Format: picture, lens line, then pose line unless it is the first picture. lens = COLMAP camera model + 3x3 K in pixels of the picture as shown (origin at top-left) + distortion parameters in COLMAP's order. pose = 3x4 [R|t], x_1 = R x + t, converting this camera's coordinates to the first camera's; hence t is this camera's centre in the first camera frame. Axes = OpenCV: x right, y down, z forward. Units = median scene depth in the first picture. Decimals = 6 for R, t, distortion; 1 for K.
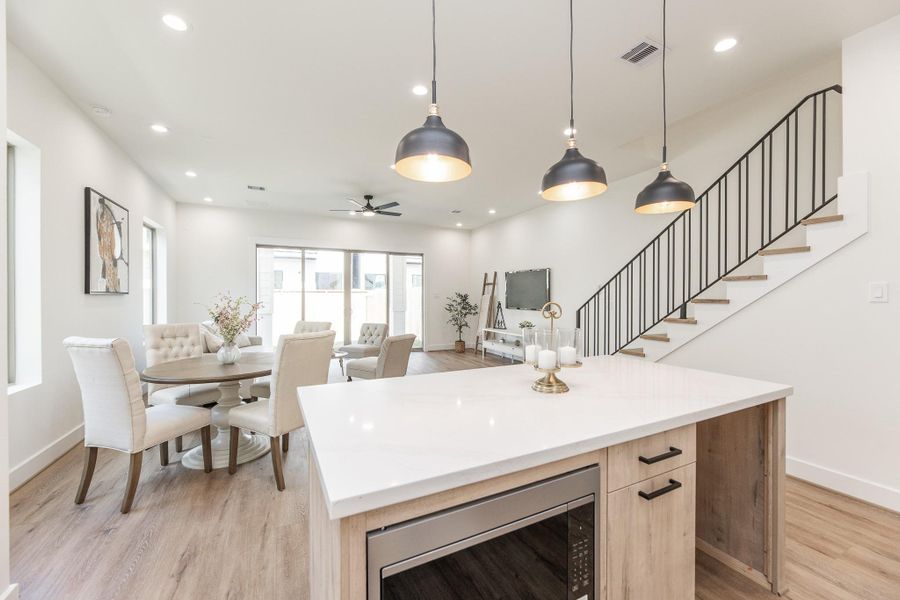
lens RADIAL K [[361.8, 0, 454.6], [0, 361.8, 301.7], [0, 0, 1]] dist [-0.002757, 0.000384]
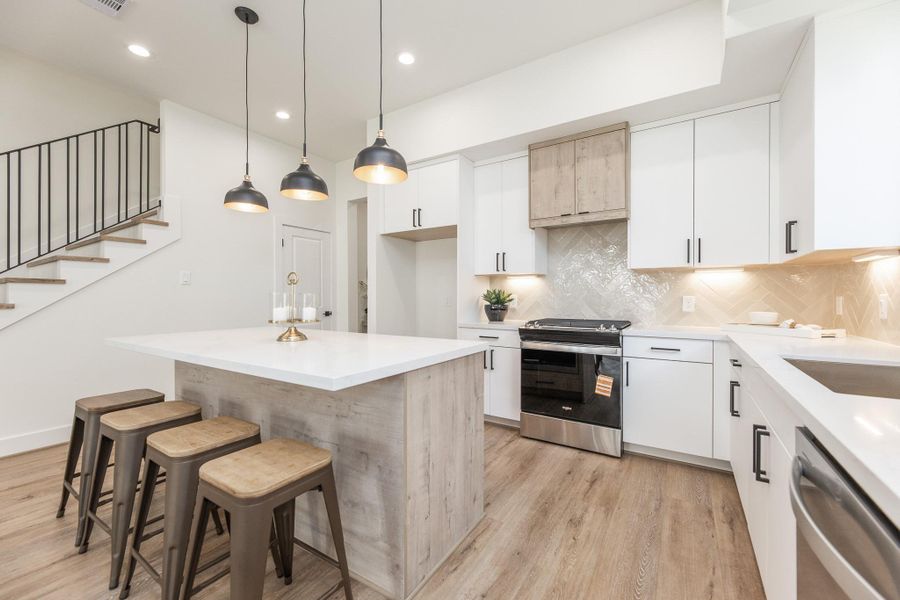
lens RADIAL K [[361.8, 0, 455.7], [0, 361.8, 299.1], [0, 0, 1]] dist [-0.002757, 0.000384]
pose [[-0.511534, -0.002366, 0.859260, -0.233903], [0.012712, 0.999866, 0.010321, 0.019227], [-0.859169, 0.016202, -0.511436, 0.239573]]
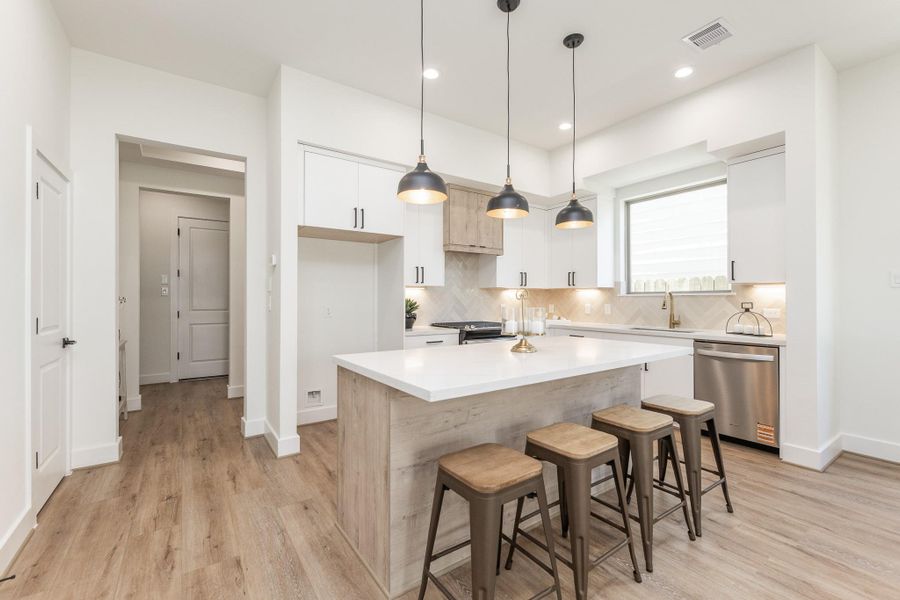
lens RADIAL K [[387.0, 0, 455.0], [0, 387.0, 298.6], [0, 0, 1]] dist [0.001690, 0.000139]
pose [[-0.988695, -0.000022, -0.149940, 0.153096], [-0.001534, 0.999949, 0.009968, 0.005985], [0.149933, 0.010085, -0.988645, 0.498869]]
